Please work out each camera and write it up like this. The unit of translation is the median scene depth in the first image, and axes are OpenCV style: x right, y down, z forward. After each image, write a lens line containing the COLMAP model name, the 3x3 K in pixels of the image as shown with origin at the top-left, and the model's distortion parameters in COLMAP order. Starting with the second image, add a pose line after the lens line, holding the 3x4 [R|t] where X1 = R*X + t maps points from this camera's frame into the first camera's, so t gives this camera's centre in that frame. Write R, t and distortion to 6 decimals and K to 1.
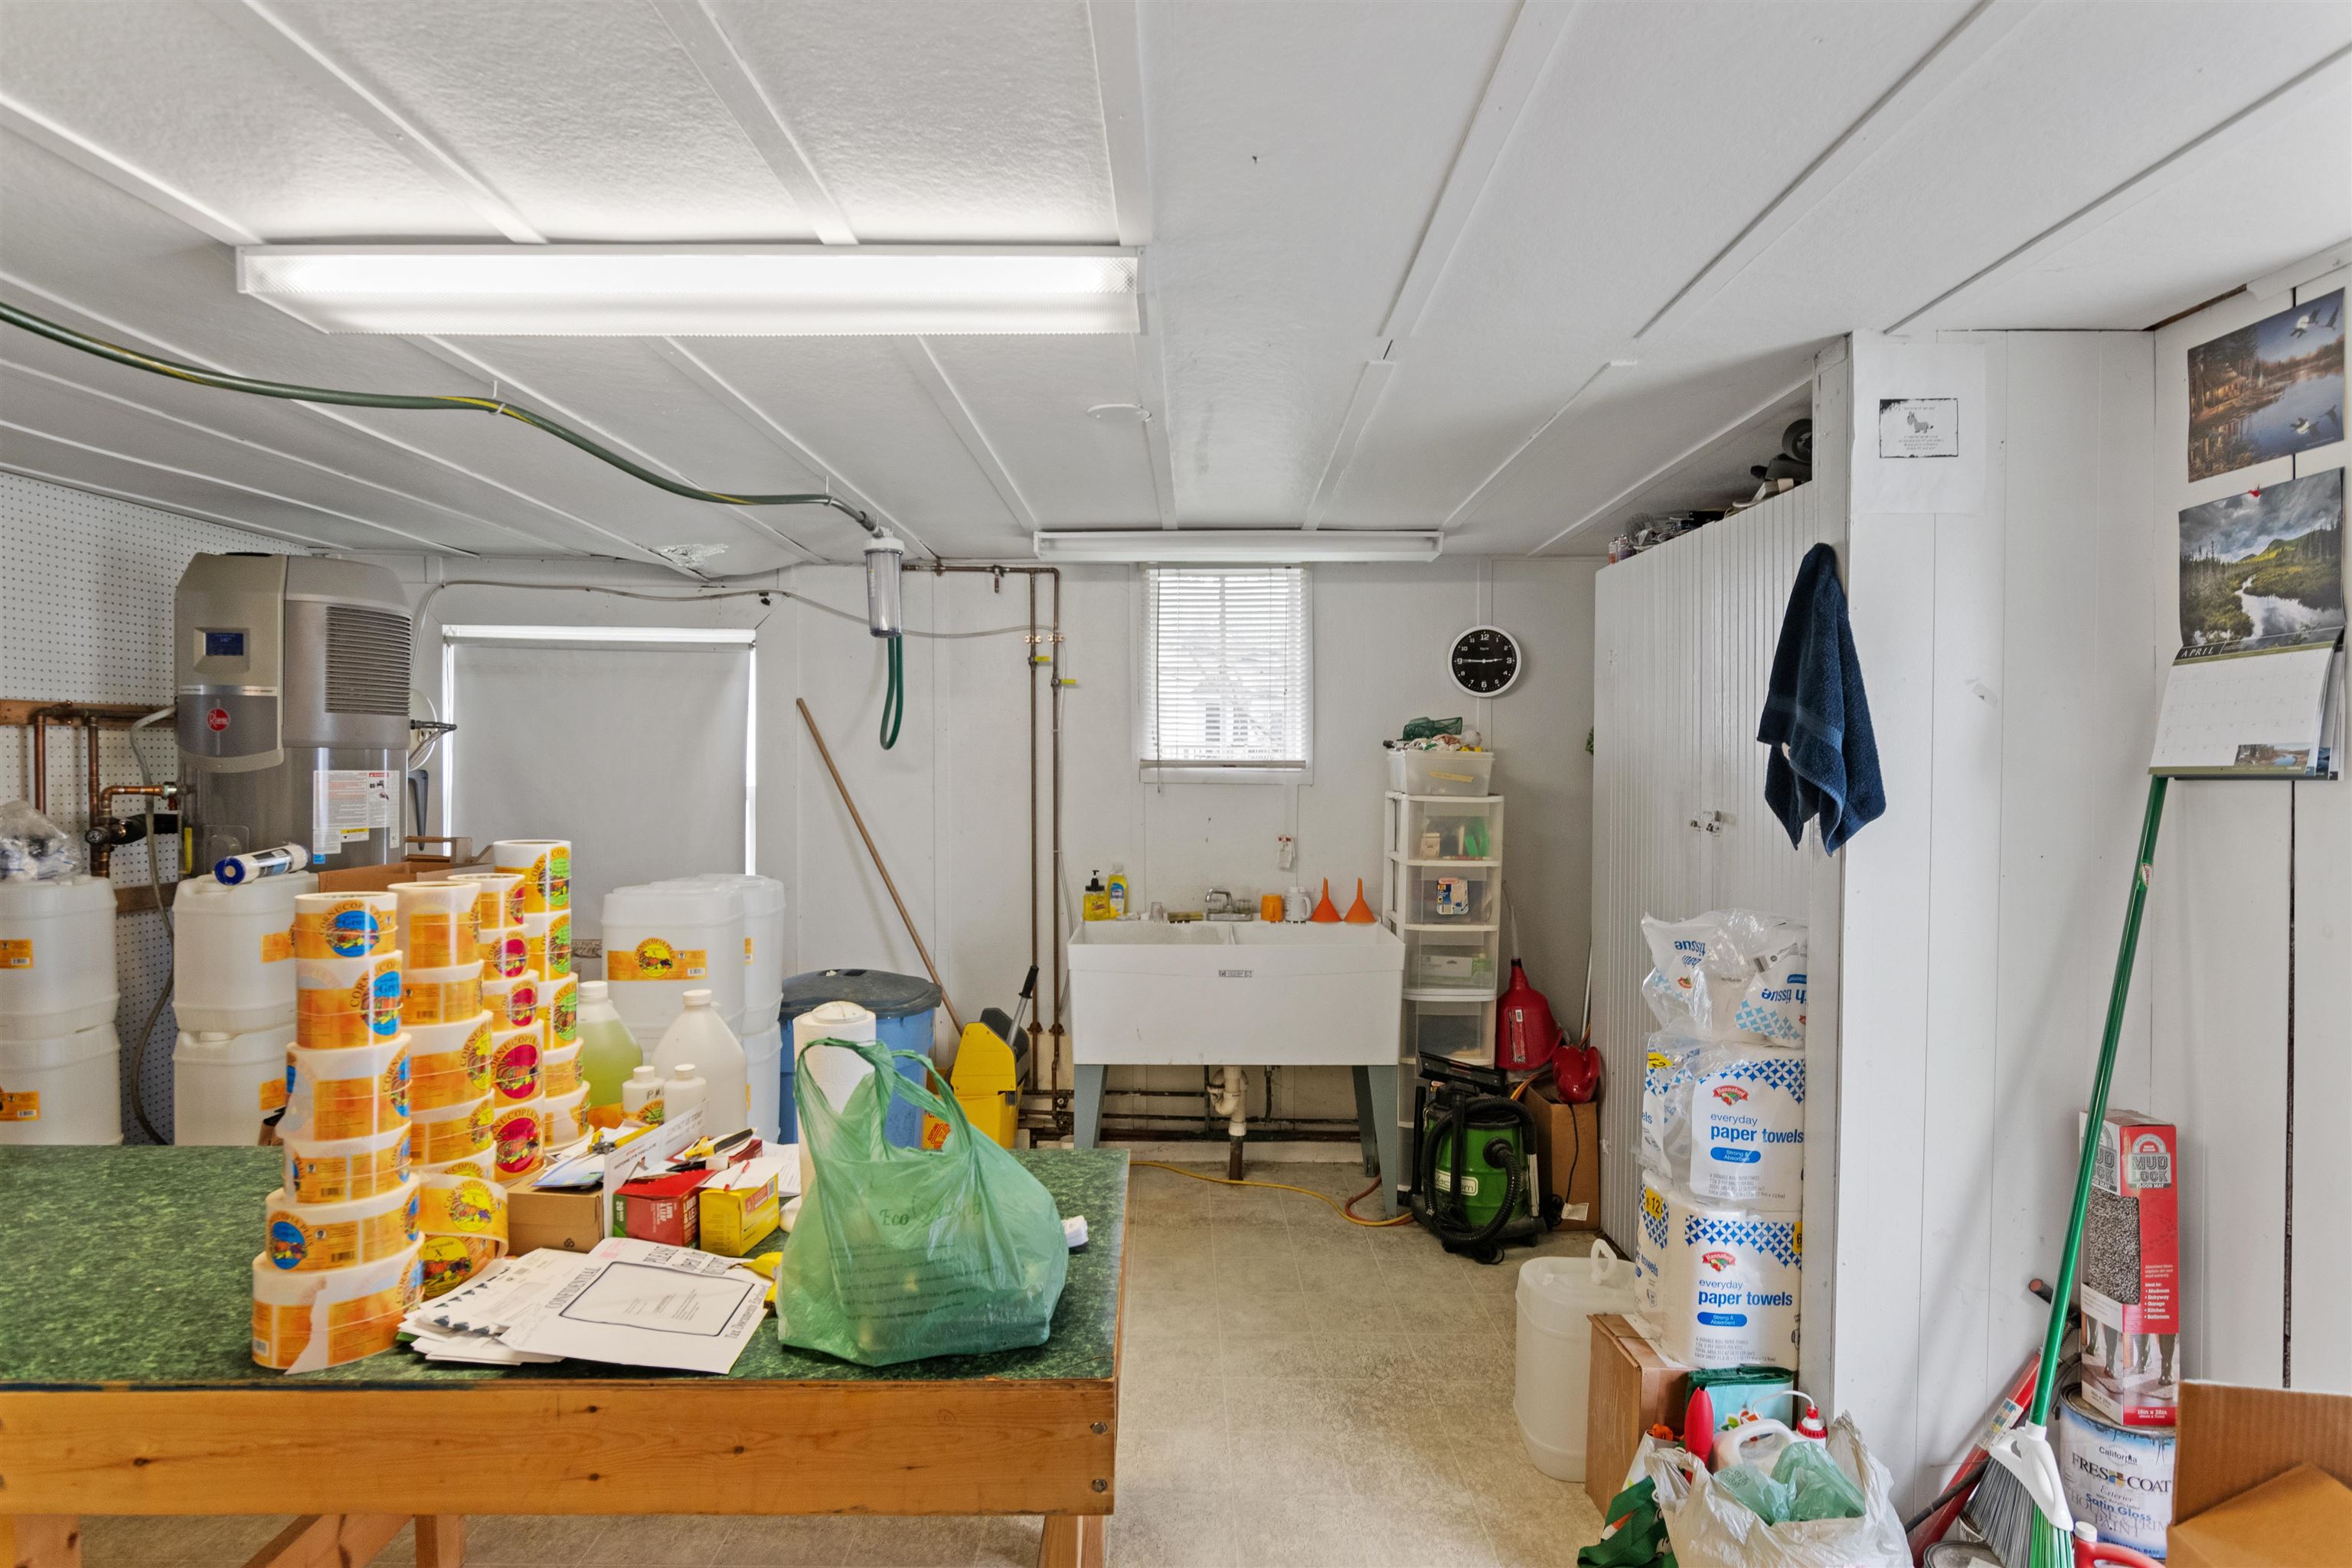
lens RADIAL K [[1266.2, 0, 1170.5], [0, 1266.2, 777.0], [0, 0, 1]] dist [0.004372, 0.000709]
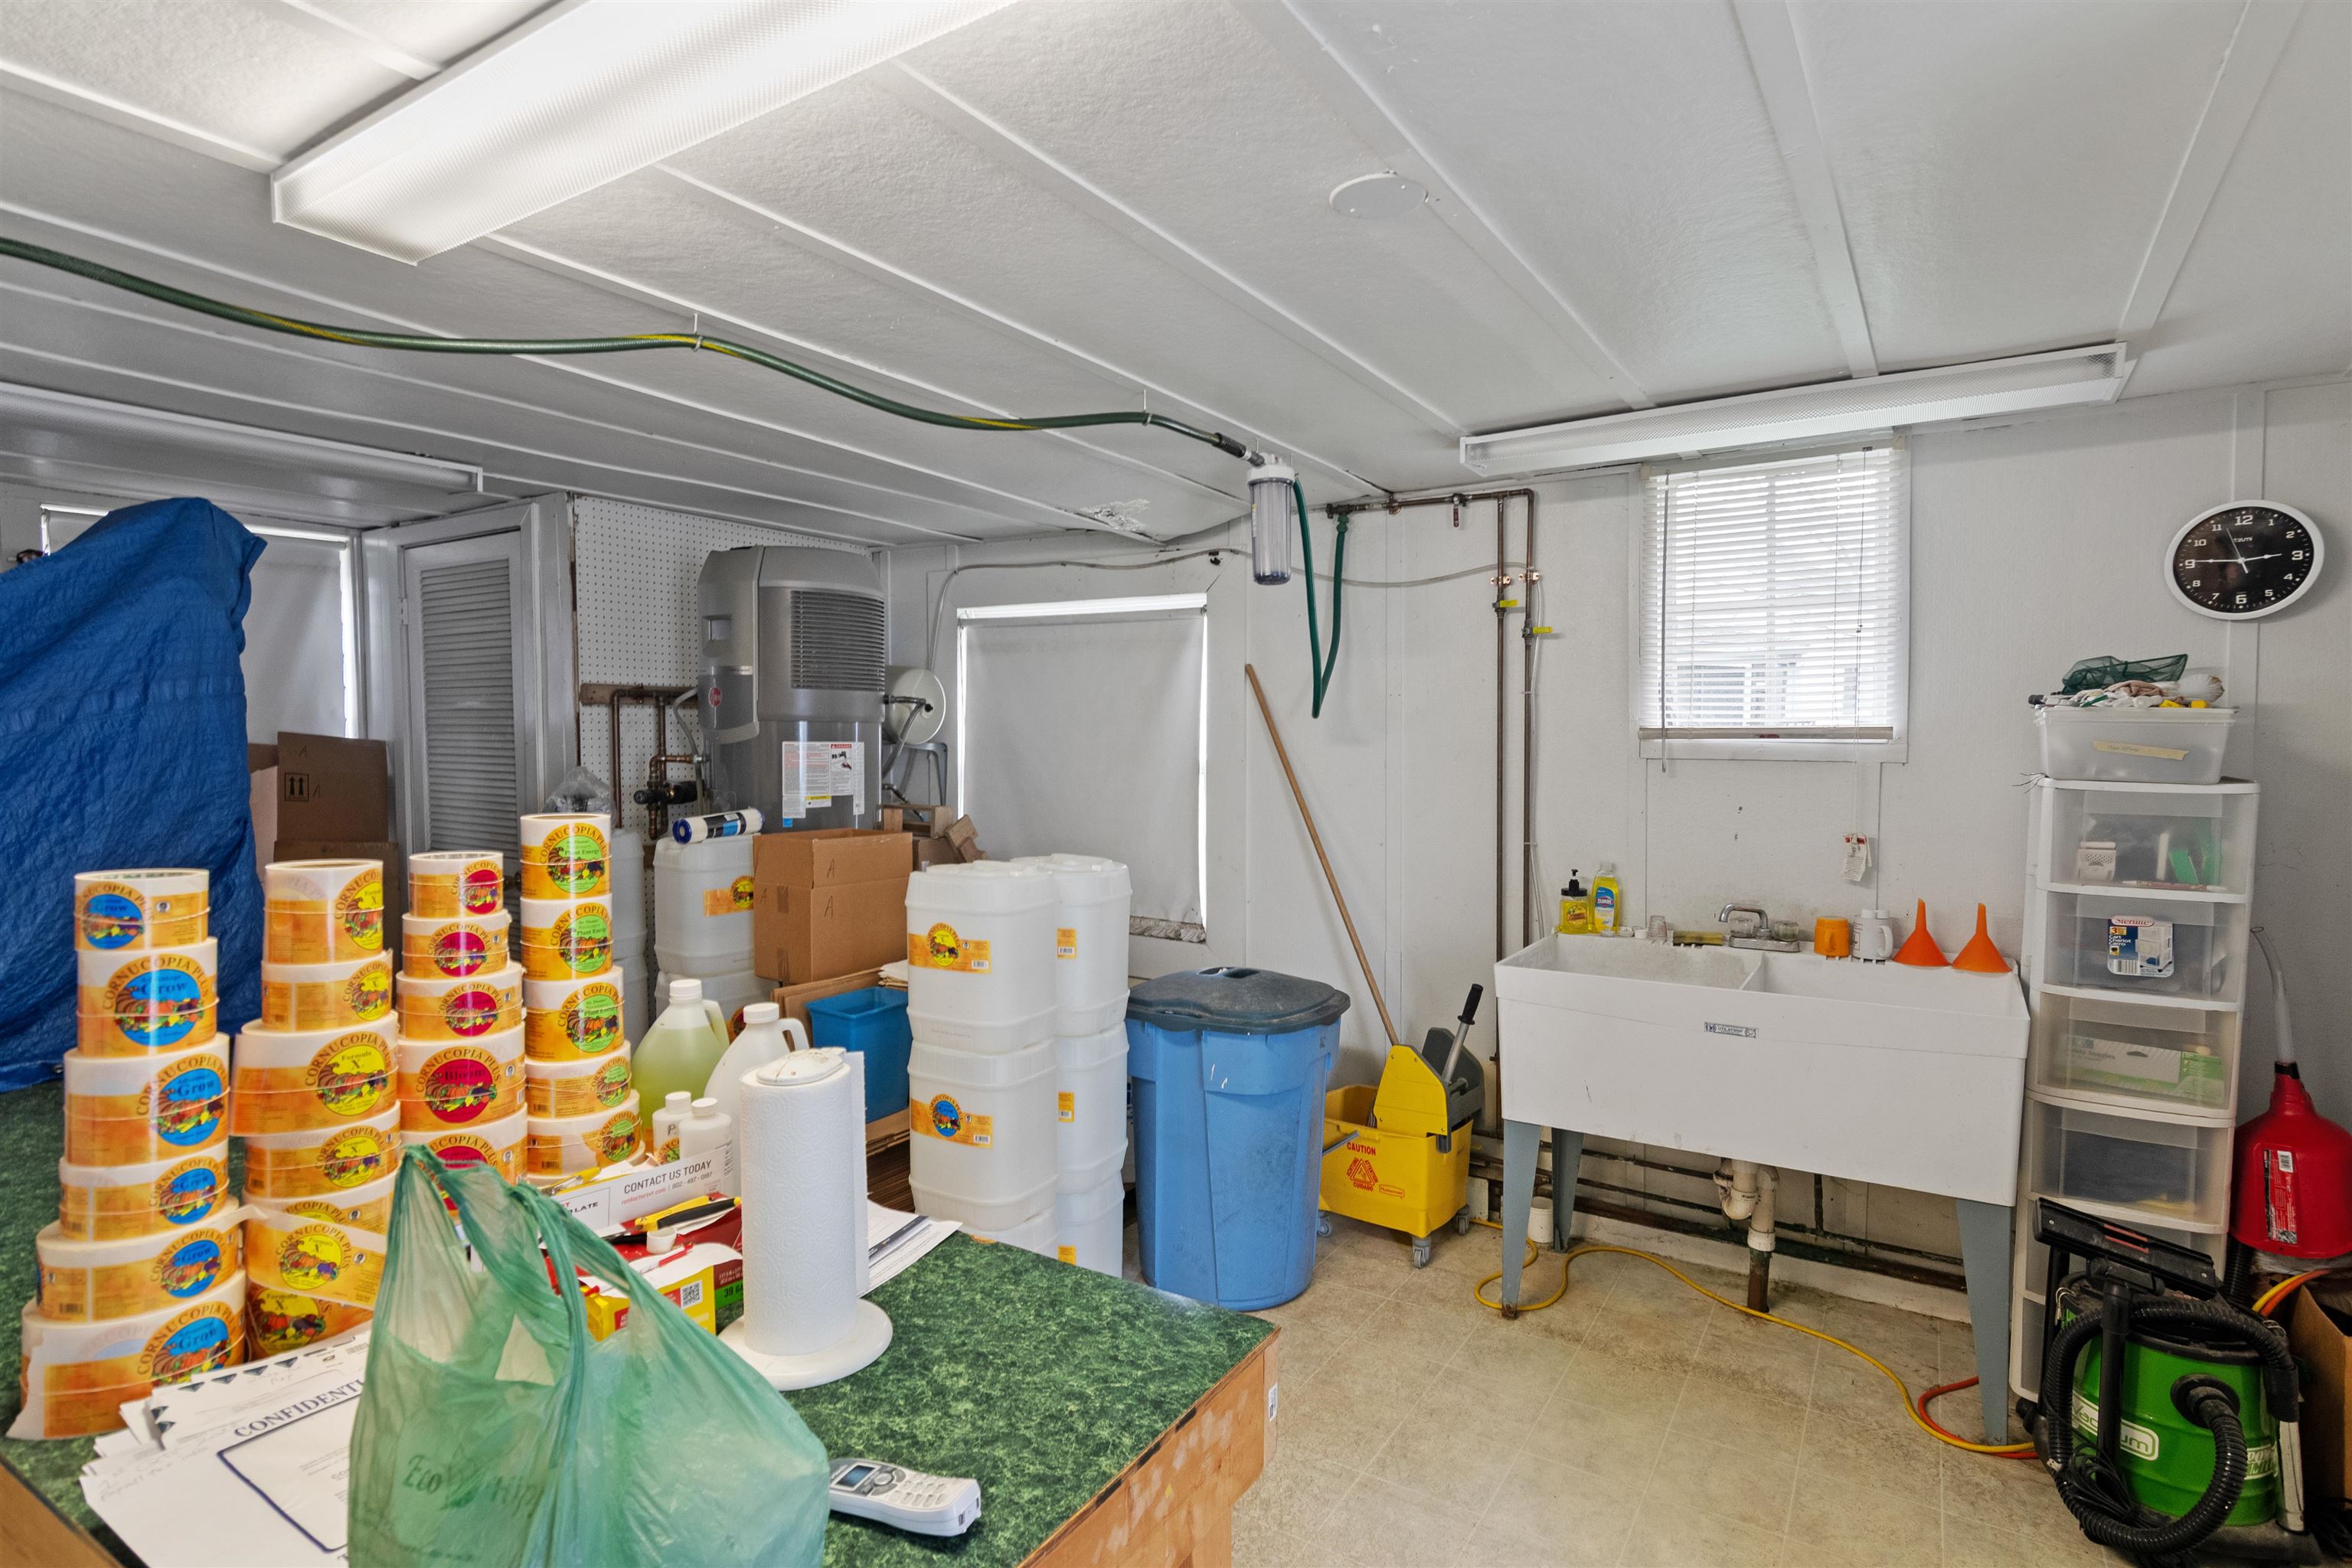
lens RADIAL K [[1160.9, 0, 1222.5], [0, 1160.9, 783.2], [0, 0, 1]] dist [0.001054, 0.004350]
pose [[0.843855, 0.016428, -0.536319, 0.152691], [-0.004660, 0.999718, 0.023289, 0.004617], [0.536551, -0.017153, 0.843694, 0.298862]]
